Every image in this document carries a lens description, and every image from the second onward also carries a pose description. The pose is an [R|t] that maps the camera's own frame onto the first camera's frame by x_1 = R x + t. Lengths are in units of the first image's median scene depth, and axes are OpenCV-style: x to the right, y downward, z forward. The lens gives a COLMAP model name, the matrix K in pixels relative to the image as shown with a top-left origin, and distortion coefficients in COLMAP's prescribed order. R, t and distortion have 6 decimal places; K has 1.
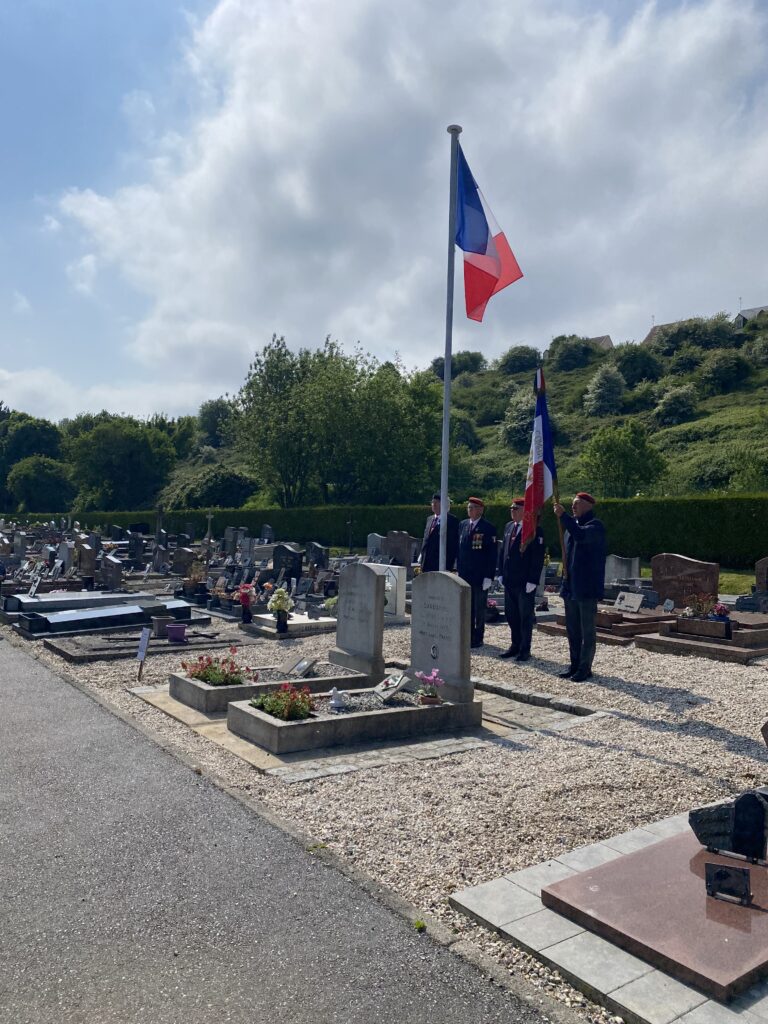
lens RADIAL K [[785.5, 0, 356.5], [0, 785.5, 513.6], [0, 0, 1]] dist [0.006136, -0.005445]
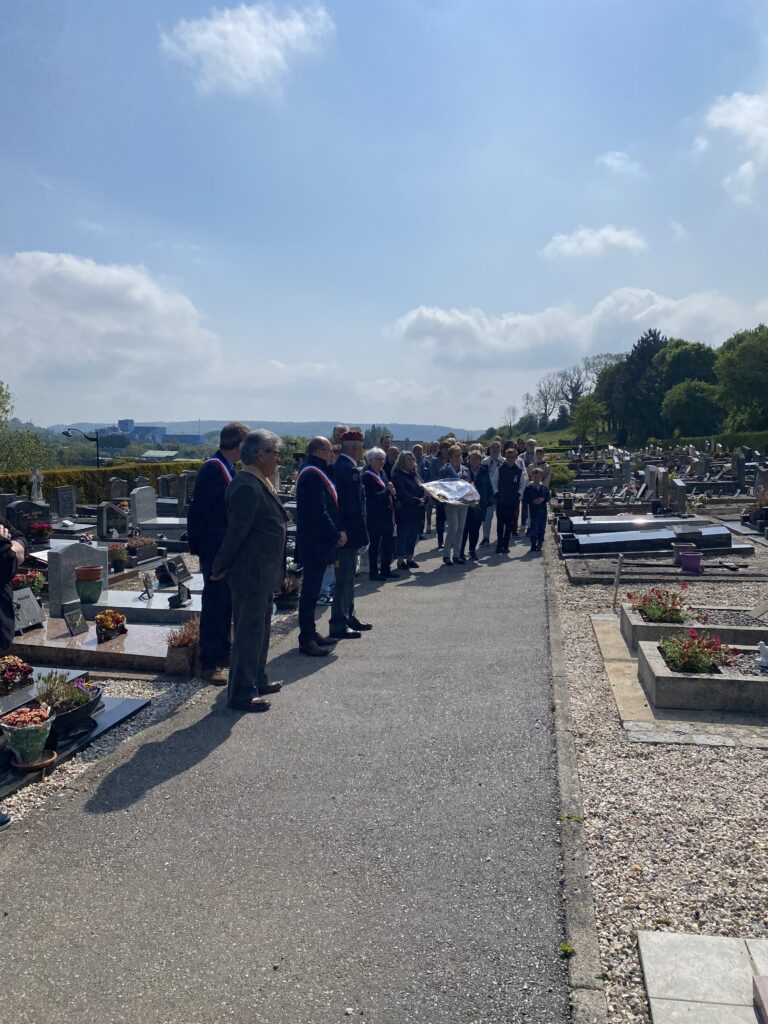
lens RADIAL K [[770.7, 0, 384.4], [0, 770.7, 471.2], [0, 0, 1]] dist [0.023365, 0.000801]
pose [[0.697530, -0.023293, -0.716177, 0.188242], [0.054113, 0.998330, 0.020234, 0.009564], [0.714509, -0.052868, 0.697626, 0.130268]]
